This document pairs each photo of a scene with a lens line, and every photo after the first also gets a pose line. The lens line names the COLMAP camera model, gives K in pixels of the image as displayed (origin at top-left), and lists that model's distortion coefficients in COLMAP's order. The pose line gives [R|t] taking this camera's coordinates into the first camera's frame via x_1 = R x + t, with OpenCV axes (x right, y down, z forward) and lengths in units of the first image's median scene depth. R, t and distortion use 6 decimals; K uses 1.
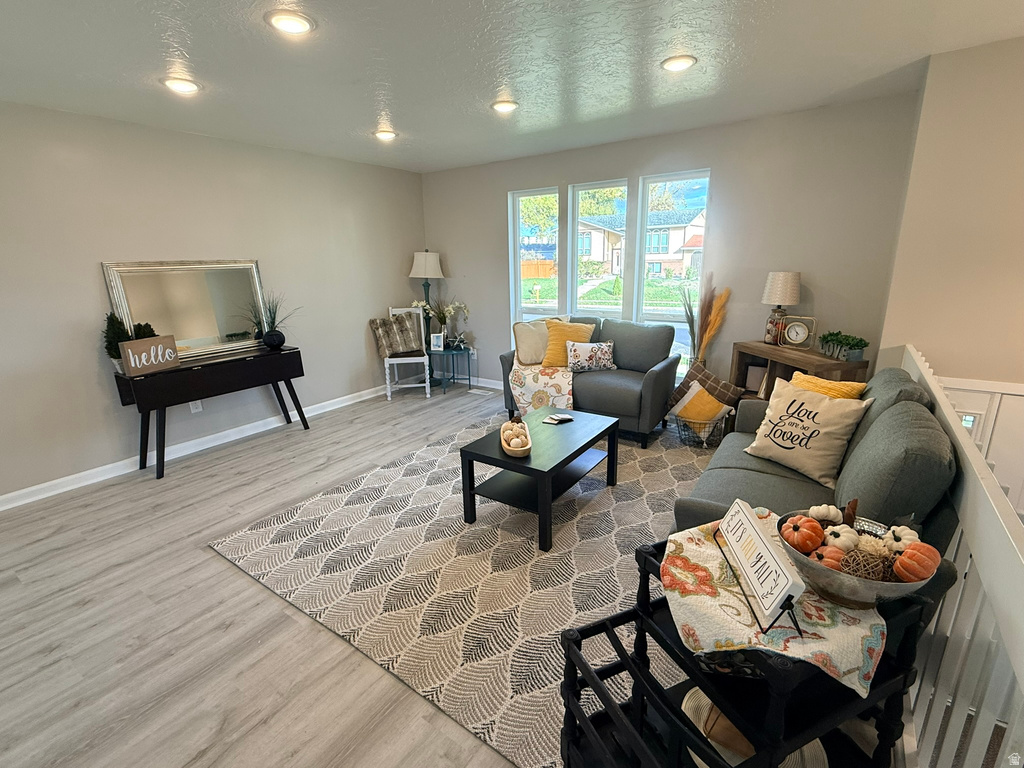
lens RADIAL K [[480.2, 0, 512.0], [0, 480.2, 386.7], [0, 0, 1]] dist [-0.001026, -0.000076]
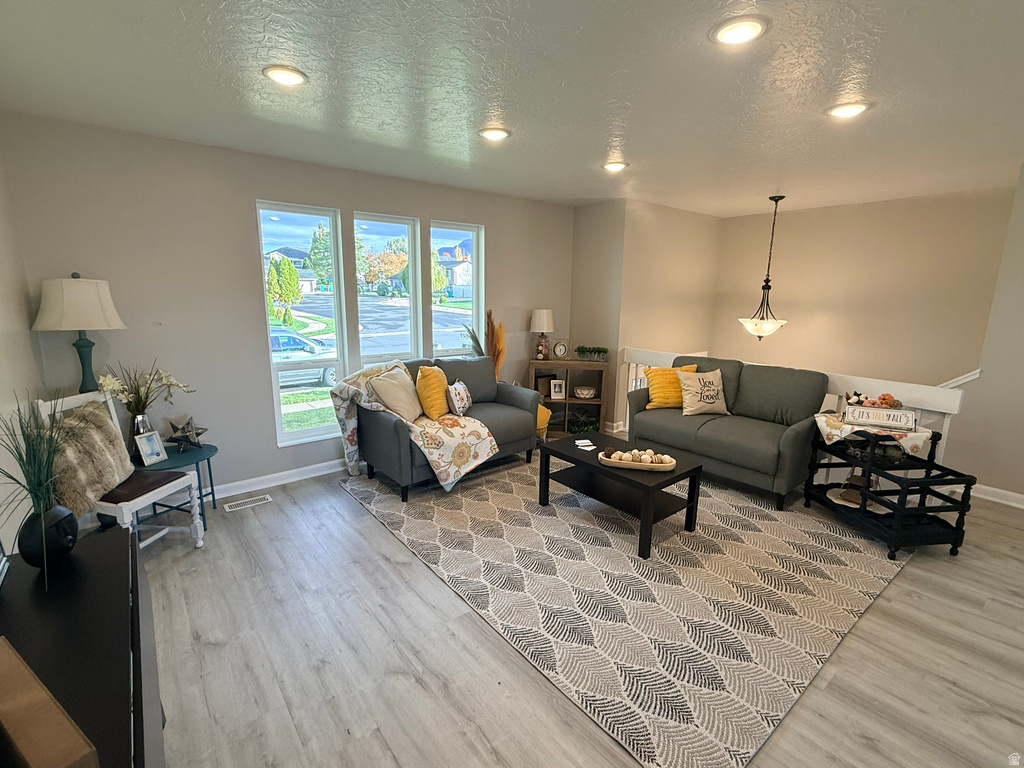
lens RADIAL K [[480.2, 0, 512.0], [0, 480.2, 386.7], [0, 0, 1]] dist [-0.001026, -0.000076]
pose [[0.262514, -0.167108, 0.950348, -0.983349], [0.232285, 0.966871, 0.105849, -0.219986], [-0.936552, 0.192965, 0.292634, 0.830779]]
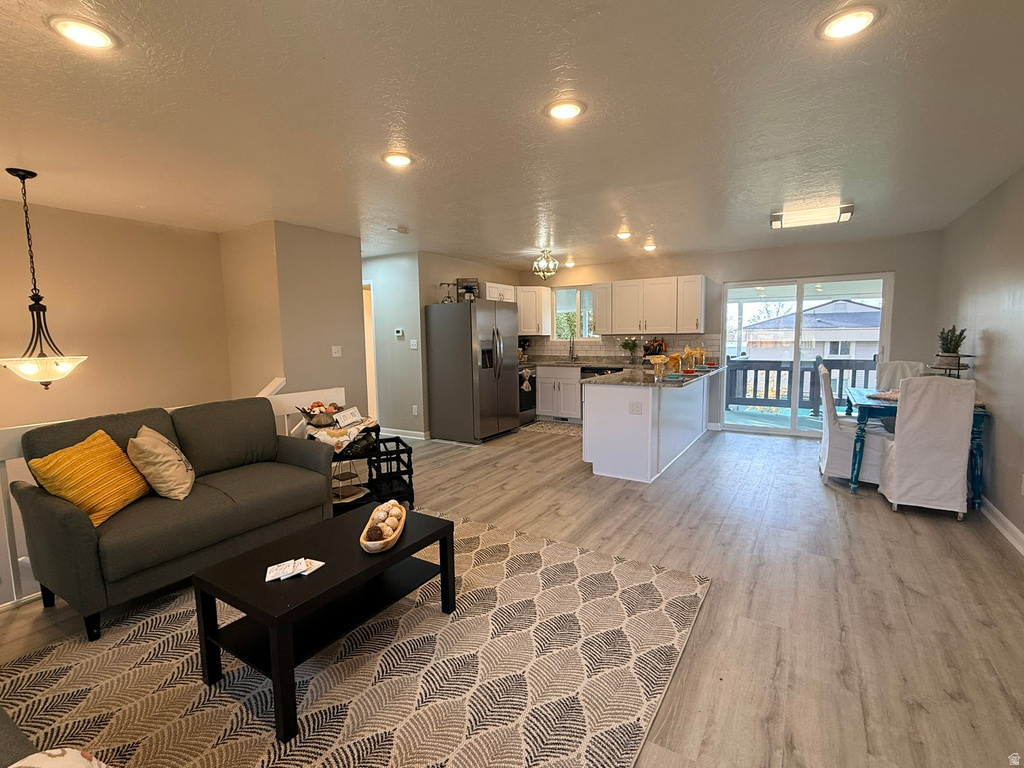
lens RADIAL K [[469.5, 0, 517.4], [0, 469.5, 384.4], [0, 0, 1]] dist [-0.001127, -0.000051]
pose [[-0.997149, 0.045218, -0.060401, -0.163385], [0.020066, 0.930623, 0.365430, -0.369845], [0.072734, 0.363176, -0.928877, 1.520501]]
